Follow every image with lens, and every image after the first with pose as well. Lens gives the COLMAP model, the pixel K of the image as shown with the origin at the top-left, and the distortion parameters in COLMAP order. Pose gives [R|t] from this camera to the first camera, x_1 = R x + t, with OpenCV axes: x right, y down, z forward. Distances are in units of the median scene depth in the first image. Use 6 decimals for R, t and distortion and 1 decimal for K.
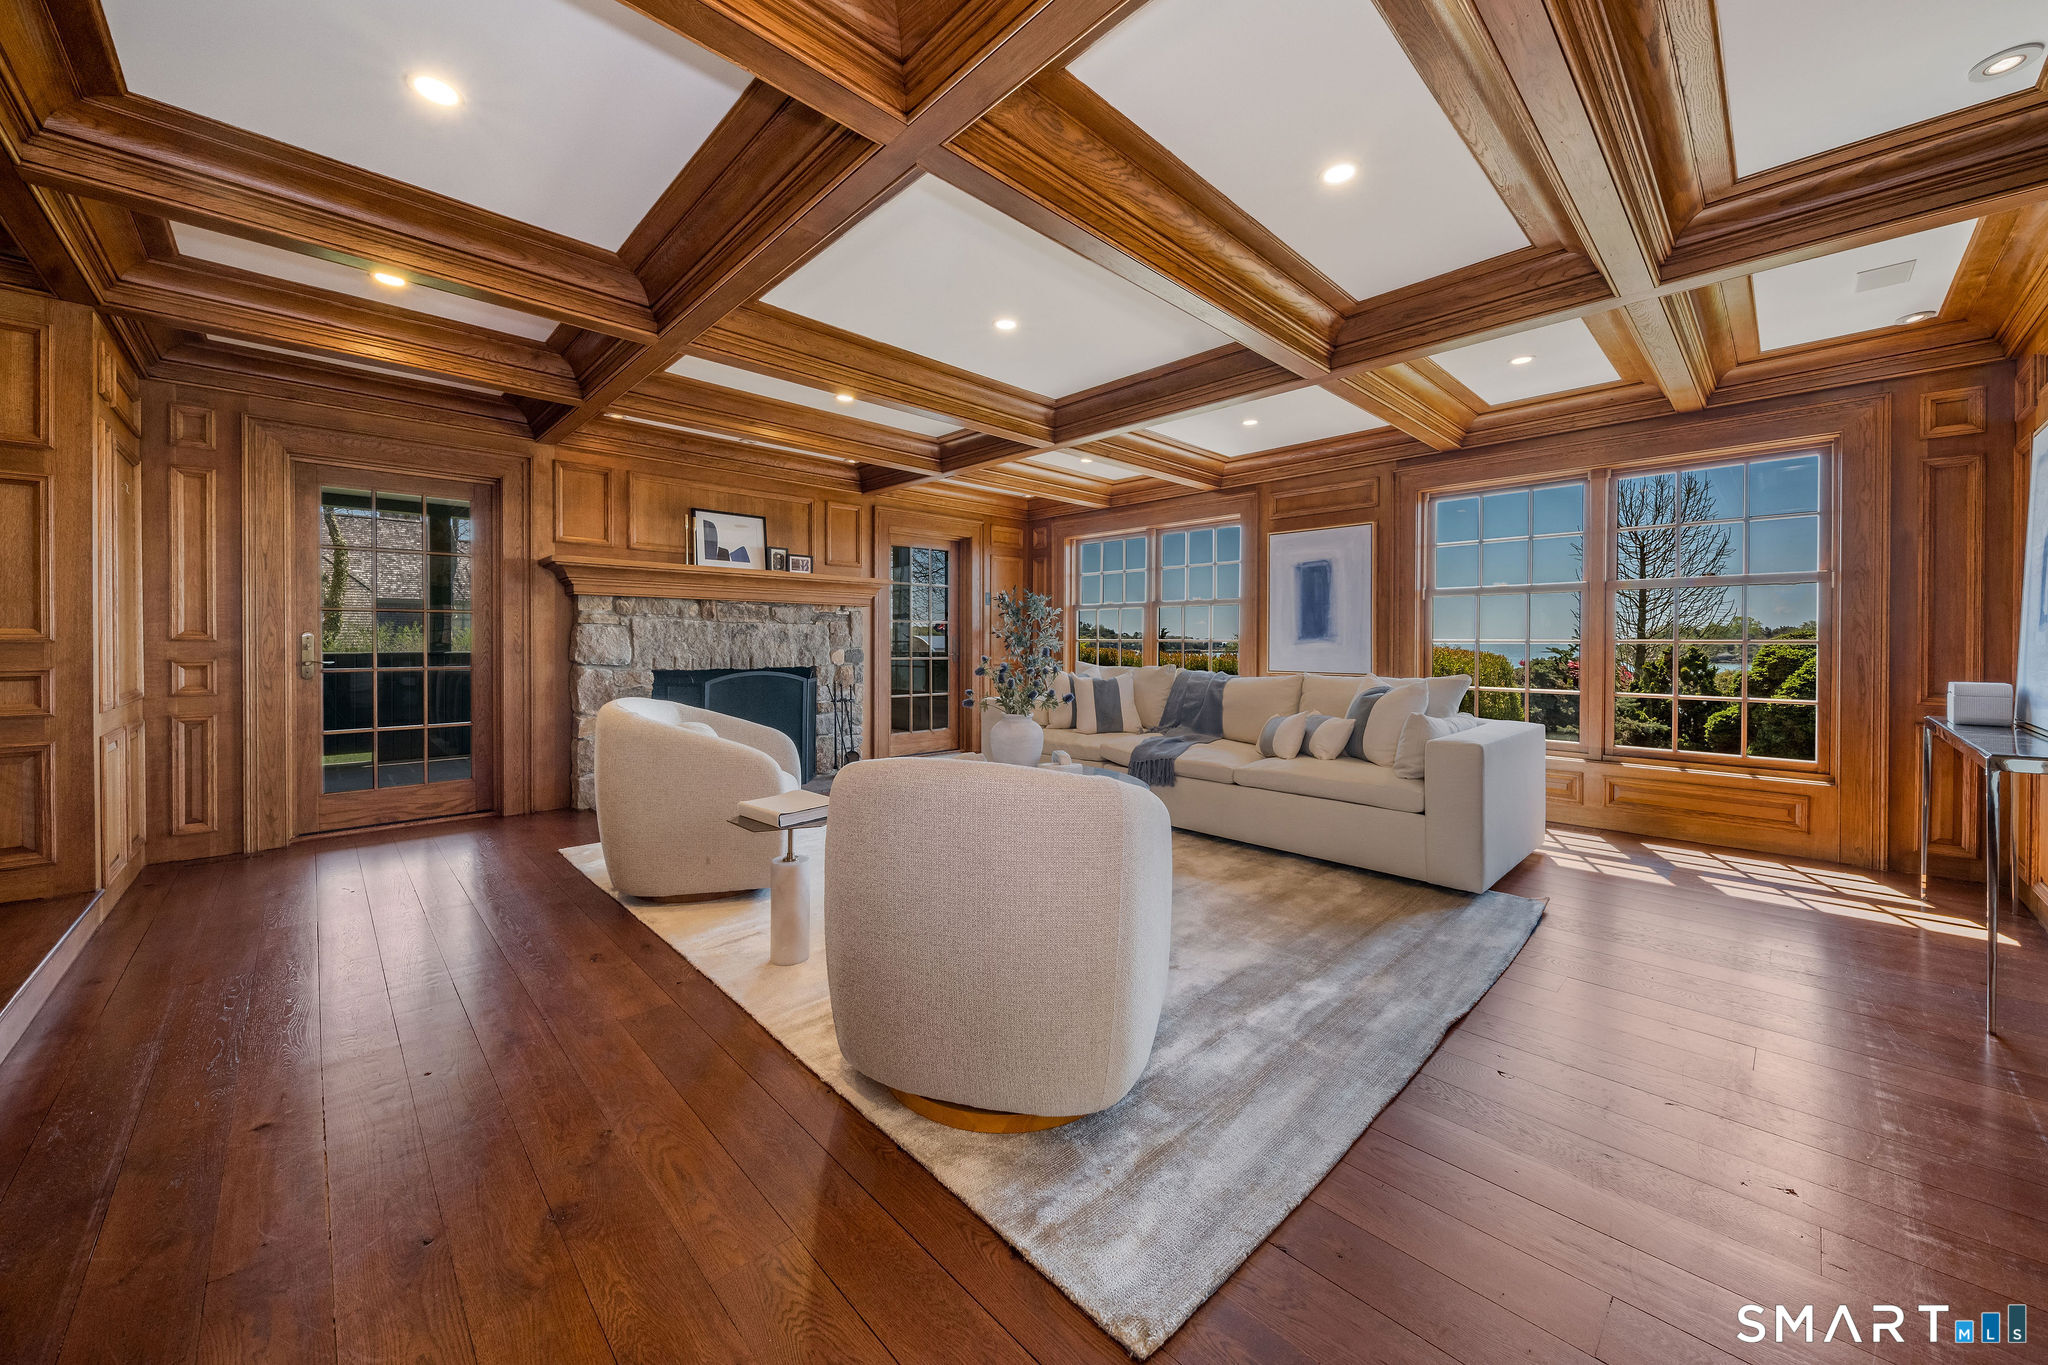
lens RADIAL K [[742.0, 0, 1016.9], [0, 742.0, 646.6], [0, 0, 1]] dist [-0.002662, -0.000264]
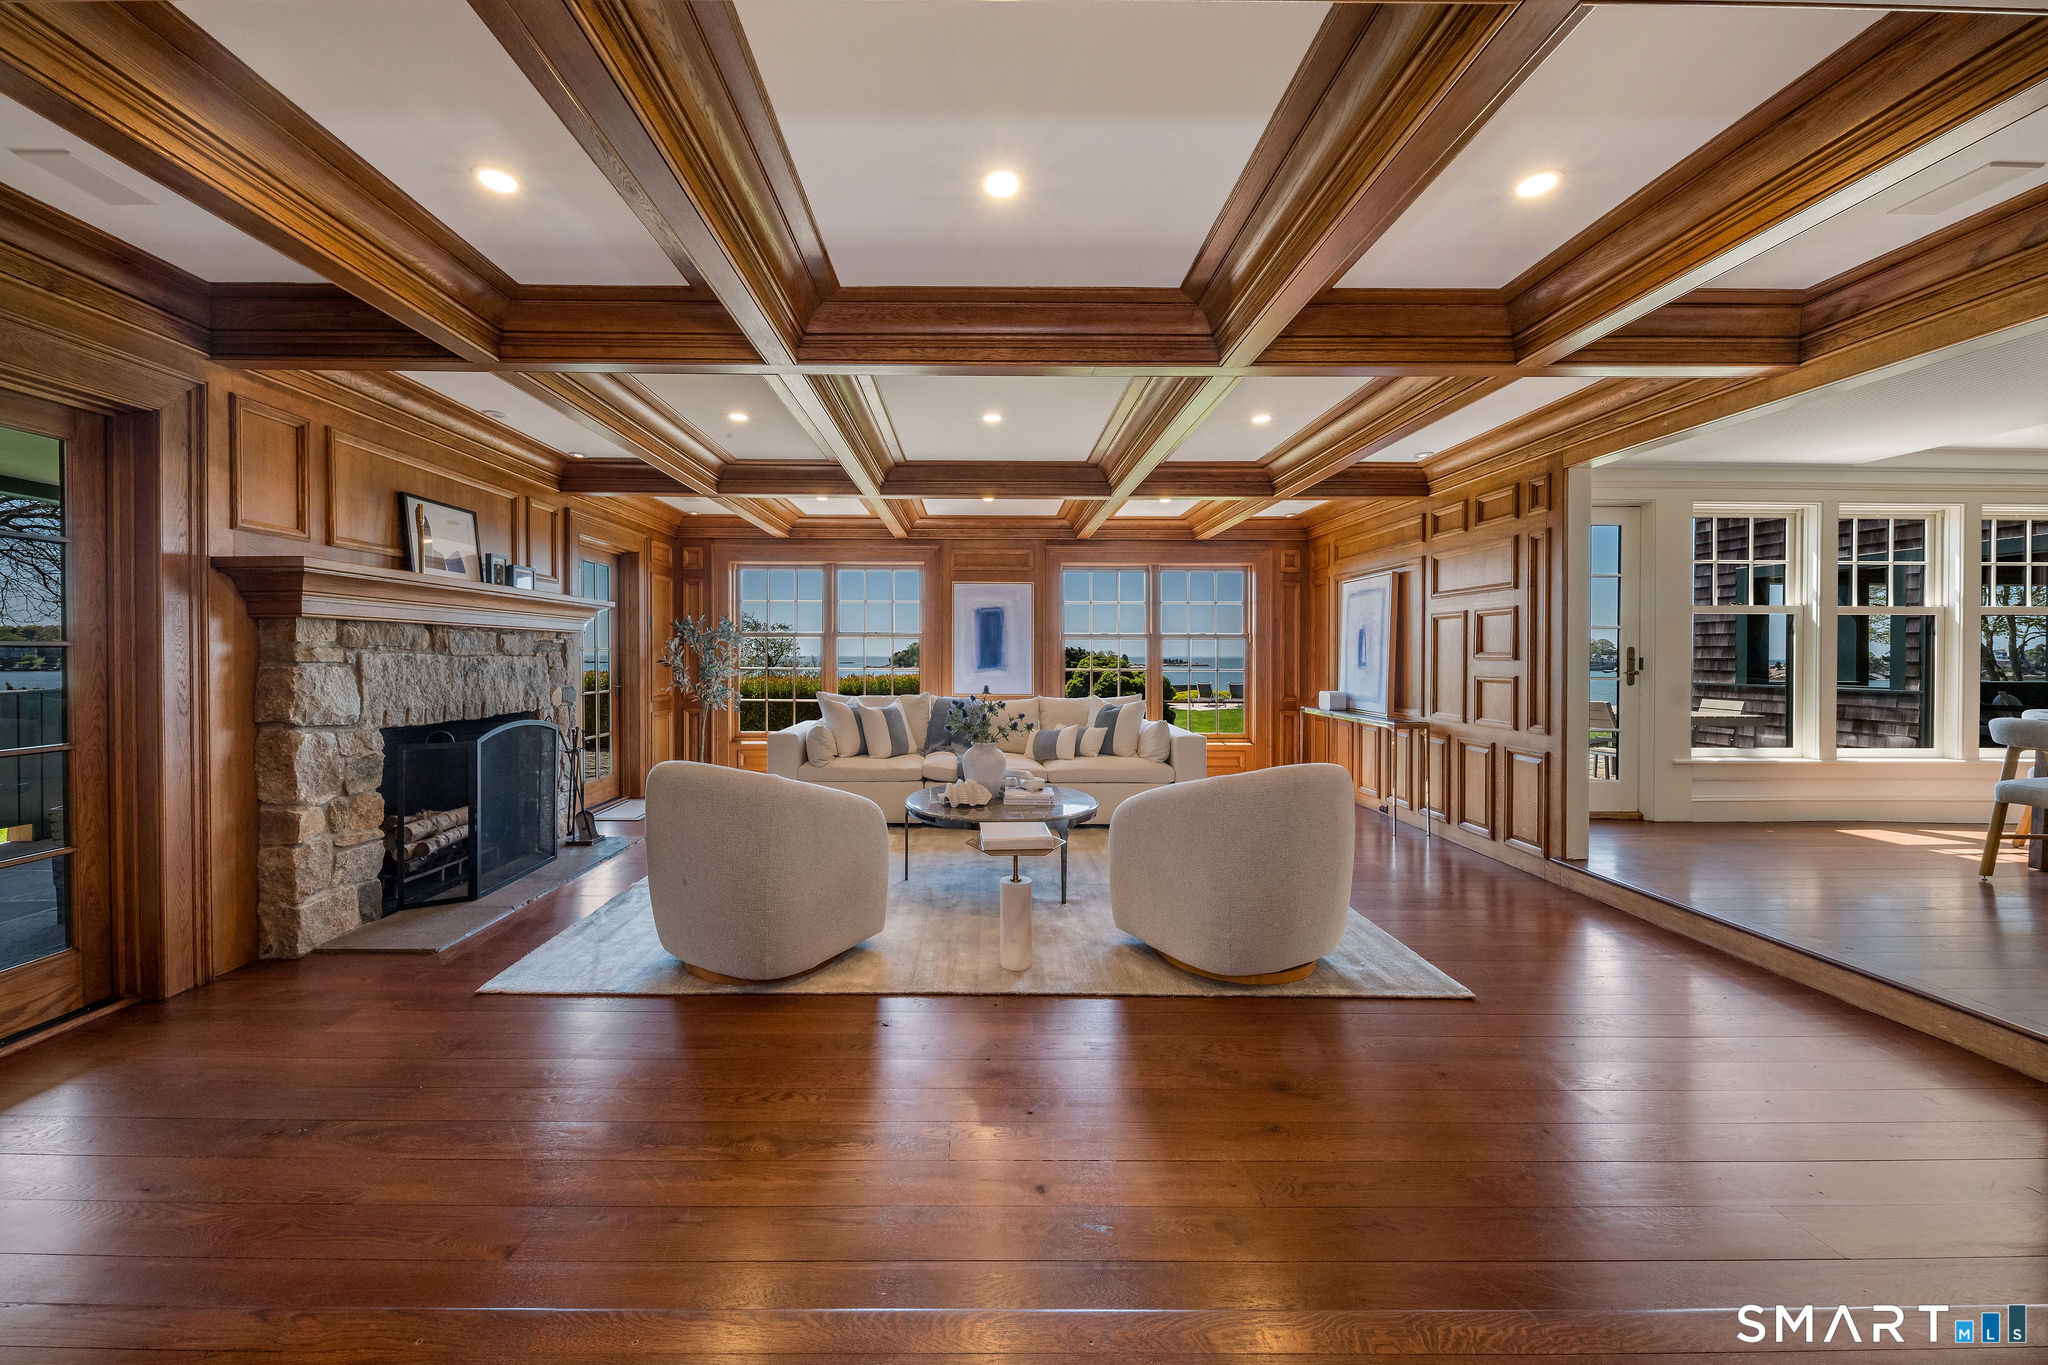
lens RADIAL K [[742.0, 0, 1015.2], [0, 742.0, 666.7], [0, 0, 1]] dist [-0.002662, -0.000264]
pose [[0.677456, -0.010088, 0.735494, -0.556065], [0.001257, 0.999920, 0.012557, -0.030699], [-0.735562, -0.007583, 0.677415, 0.102013]]
